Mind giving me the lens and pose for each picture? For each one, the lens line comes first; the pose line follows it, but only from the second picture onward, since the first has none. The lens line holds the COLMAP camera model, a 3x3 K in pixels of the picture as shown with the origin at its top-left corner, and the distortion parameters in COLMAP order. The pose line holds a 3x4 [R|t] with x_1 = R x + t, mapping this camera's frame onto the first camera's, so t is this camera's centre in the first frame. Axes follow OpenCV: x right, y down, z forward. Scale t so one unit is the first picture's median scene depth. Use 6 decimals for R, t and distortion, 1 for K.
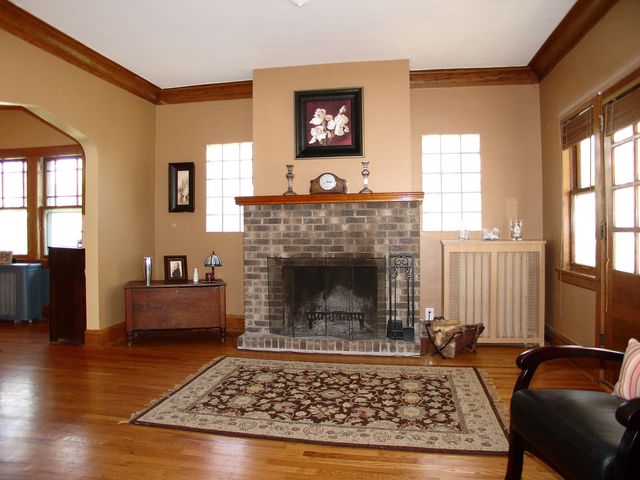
lens RADIAL K [[467.3, 0, 320.7], [0, 467.3, 229.9], [0, 0, 1]] dist [-0.196762, 0.155671]
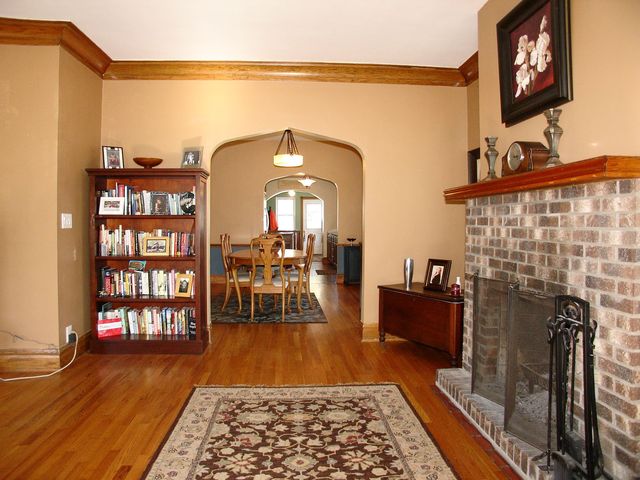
lens RADIAL K [[467.3, 0, 320.7], [0, 467.3, 229.9], [0, 0, 1]] dist [-0.196762, 0.155671]
pose [[0.241347, 0.026132, -0.970087, 0.620109], [-0.005879, 0.999658, 0.025466, -0.027212], [0.970421, -0.000443, 0.241418, 0.743764]]
